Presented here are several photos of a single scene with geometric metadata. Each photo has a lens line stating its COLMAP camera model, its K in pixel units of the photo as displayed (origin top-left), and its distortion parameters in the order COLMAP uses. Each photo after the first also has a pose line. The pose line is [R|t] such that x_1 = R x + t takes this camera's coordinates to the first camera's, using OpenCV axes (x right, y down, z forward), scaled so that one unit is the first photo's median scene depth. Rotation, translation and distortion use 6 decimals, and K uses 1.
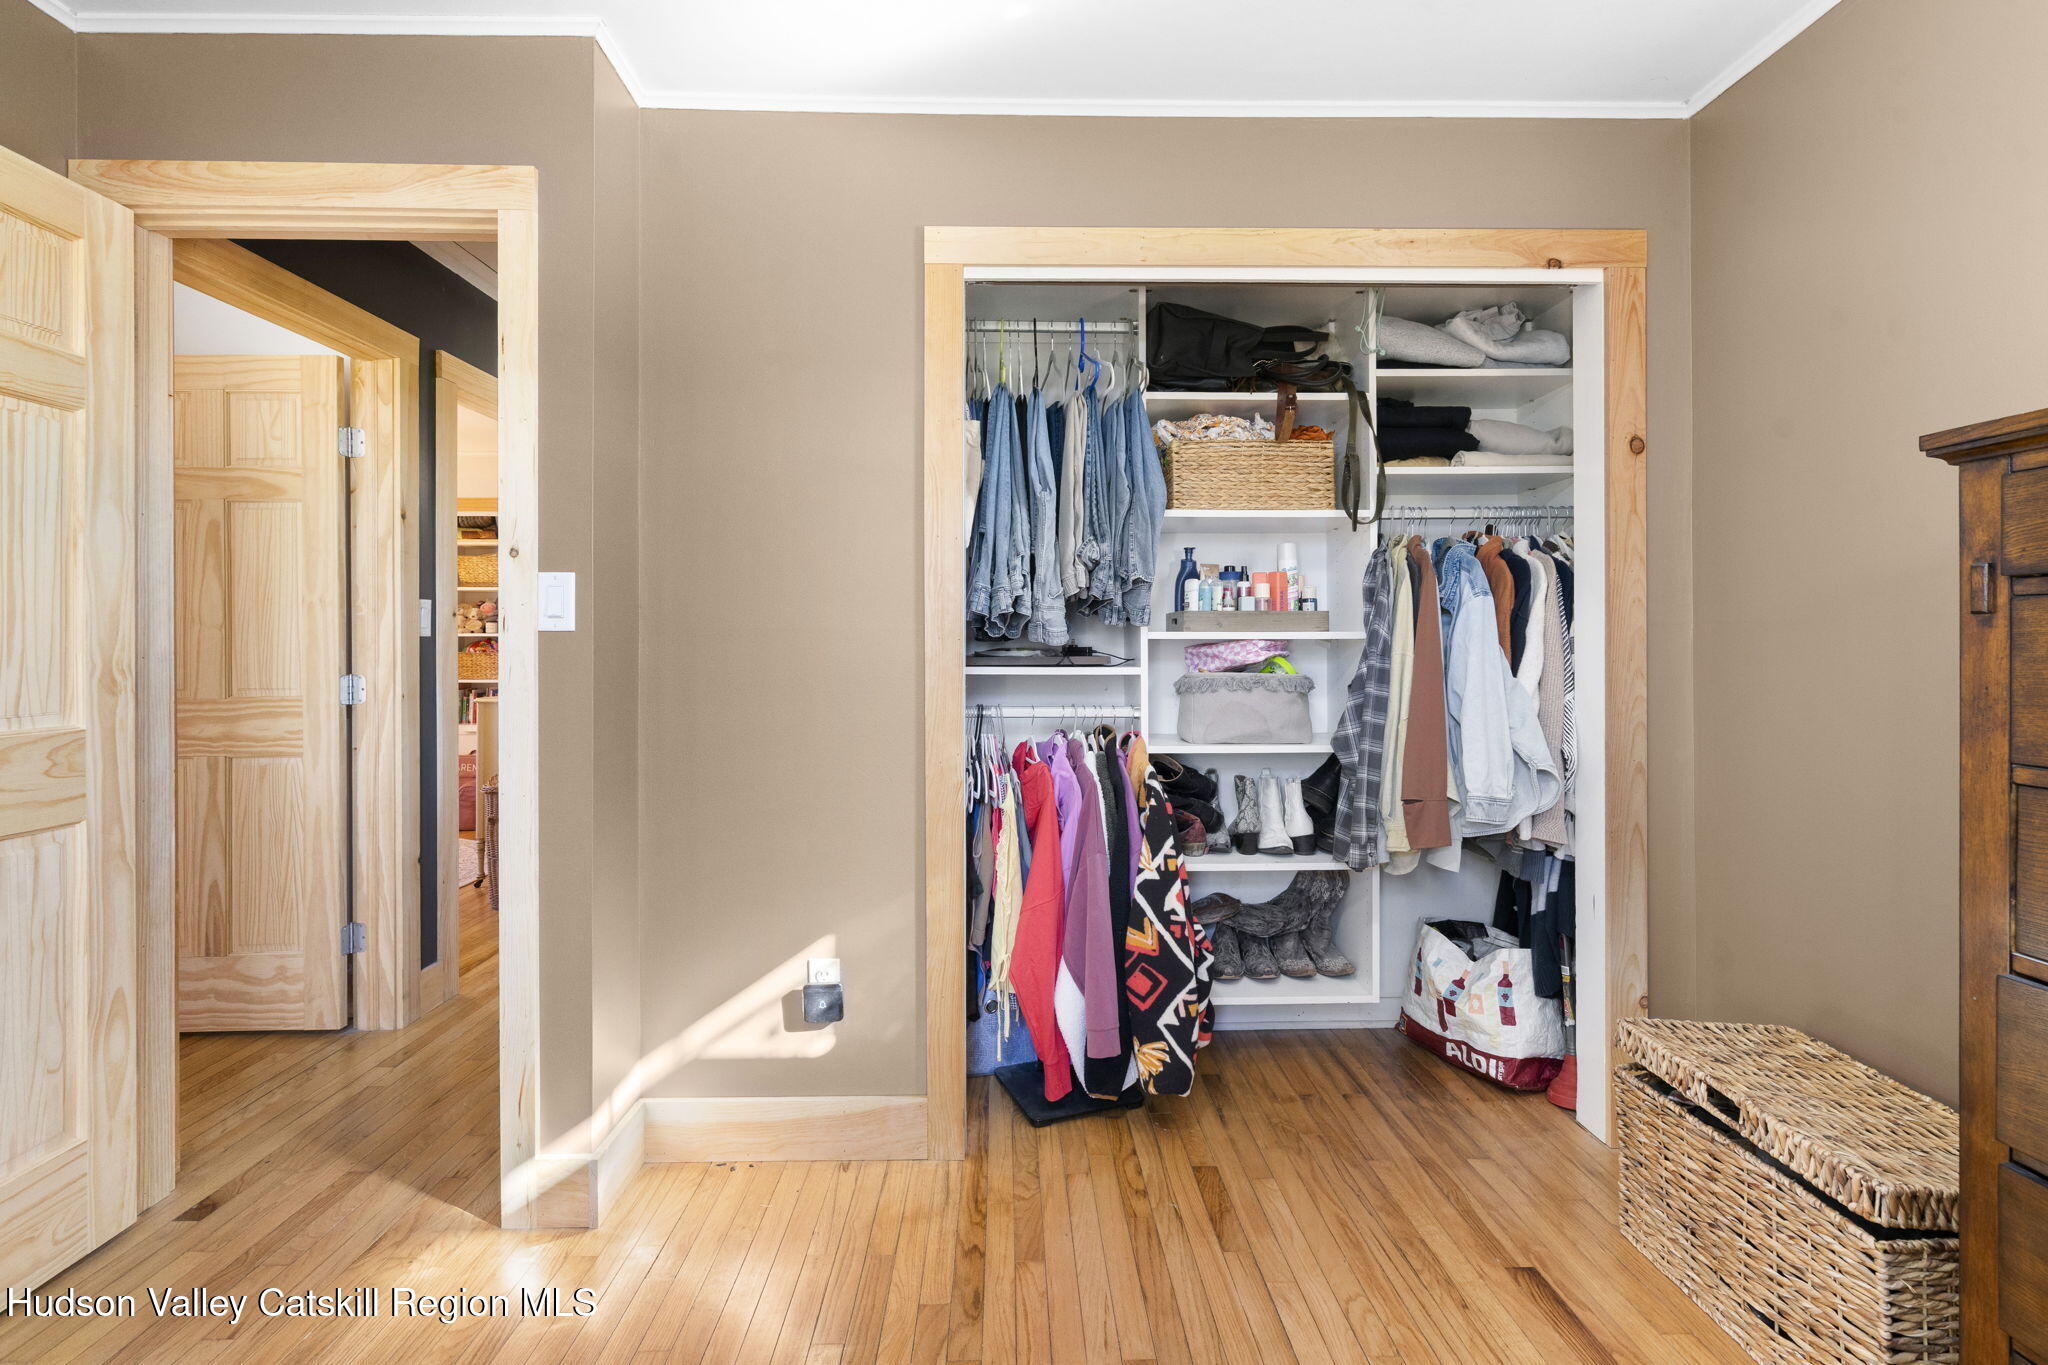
lens RADIAL K [[946.7, 0, 1018.5], [0, 946.7, 645.3], [0, 0, 1]] dist [0.000771, 0.000011]
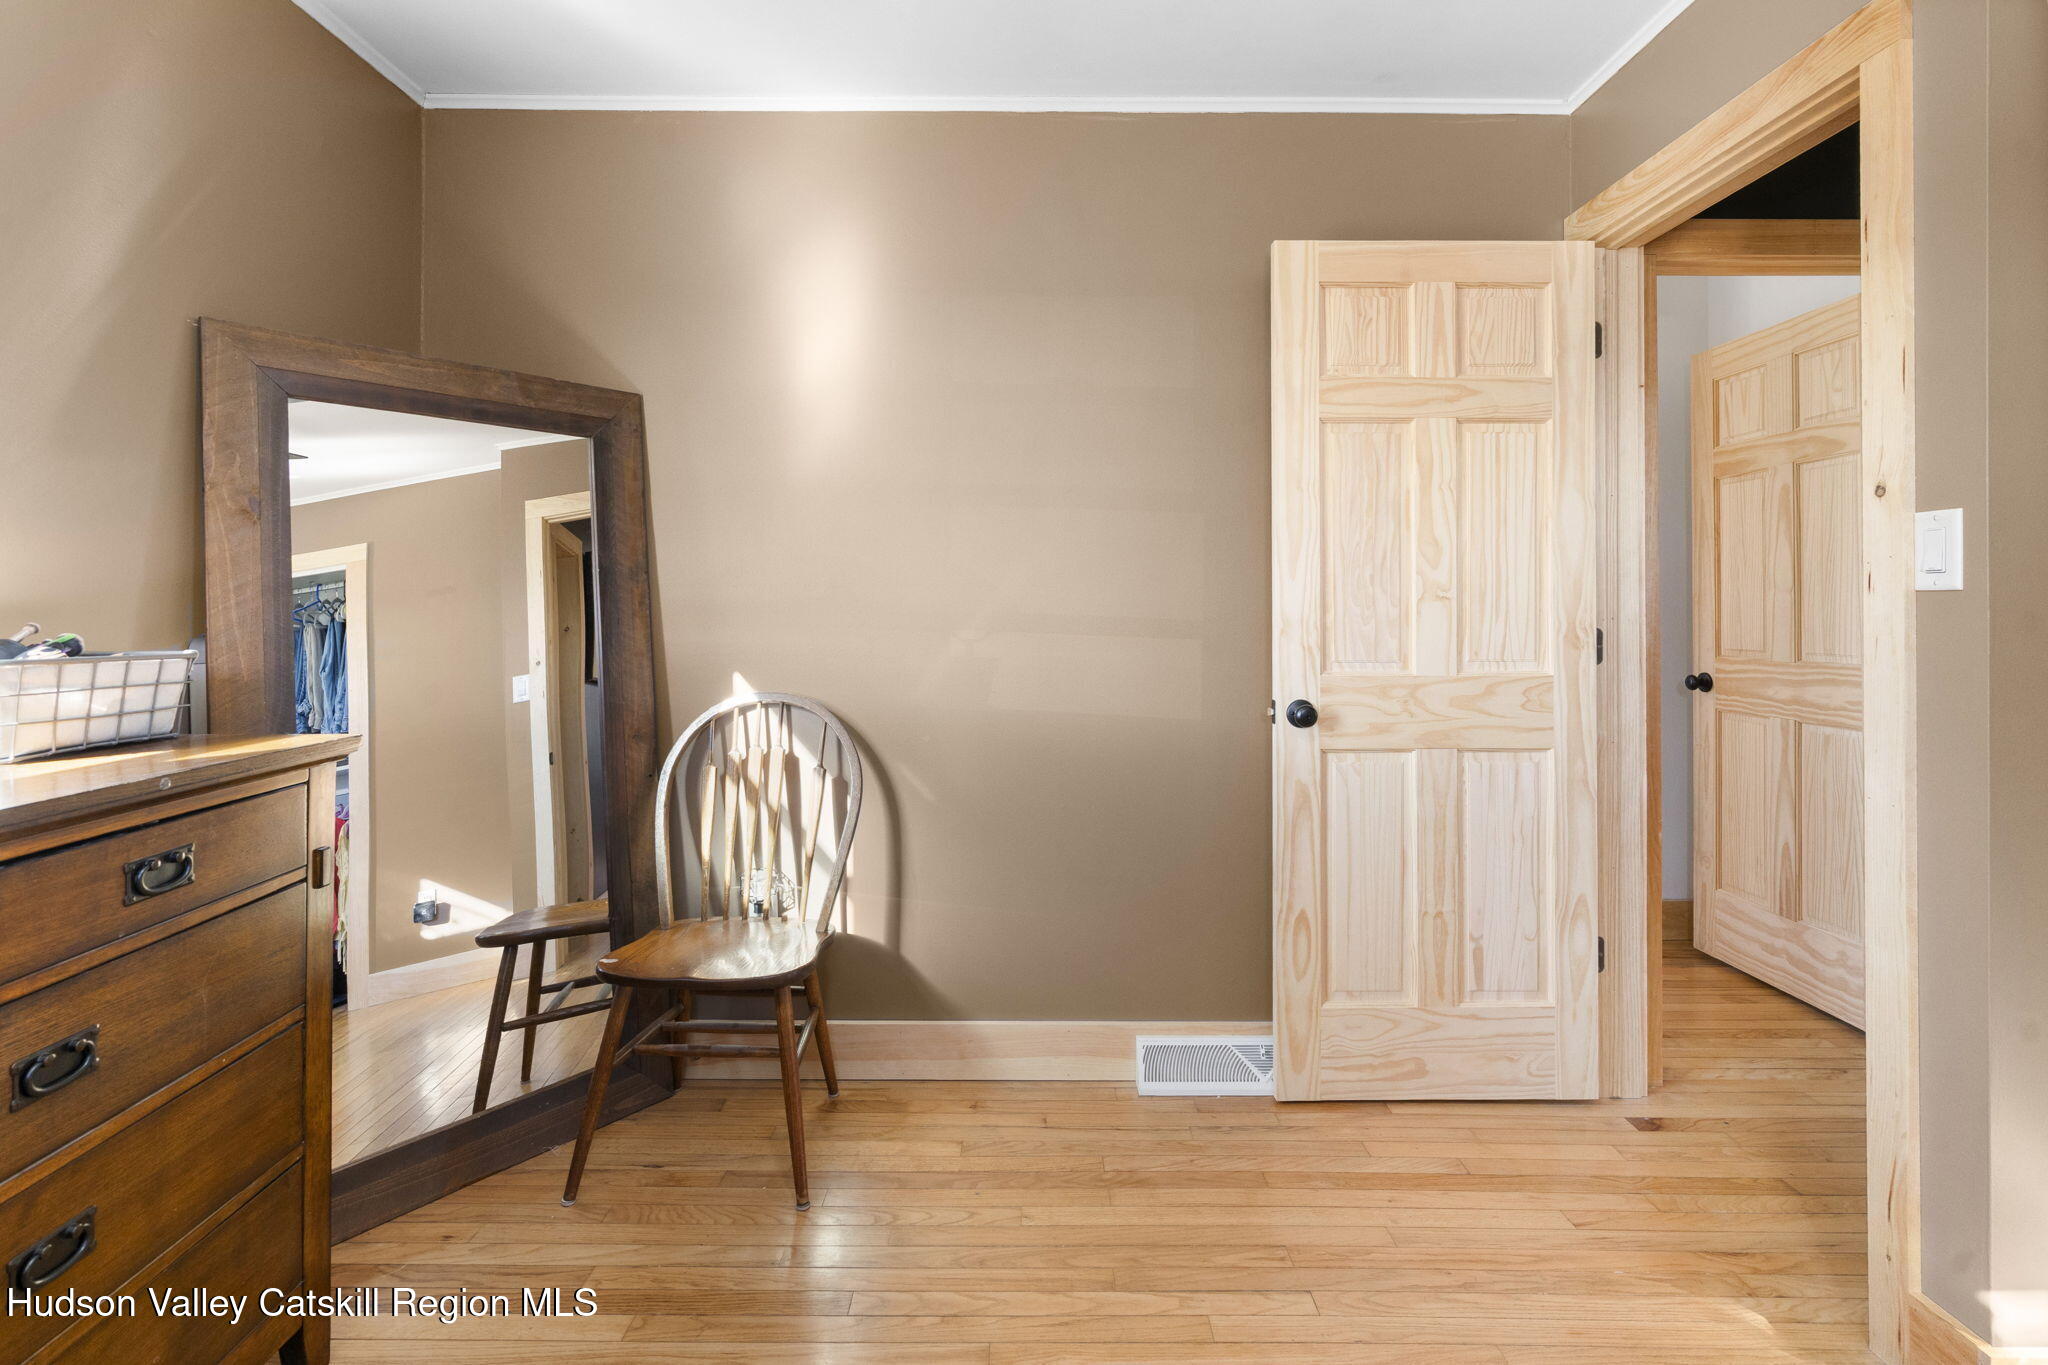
lens RADIAL K [[944.6, 0, 1021.1], [0, 944.6, 600.8], [0, 0, 1]] dist [-0.001374, 0.000038]
pose [[-0.012548, -0.004569, -0.999911, 0.252871], [-0.004535, 0.999980, -0.004513, -0.000403], [0.999911, 0.004478, -0.012568, 0.302674]]
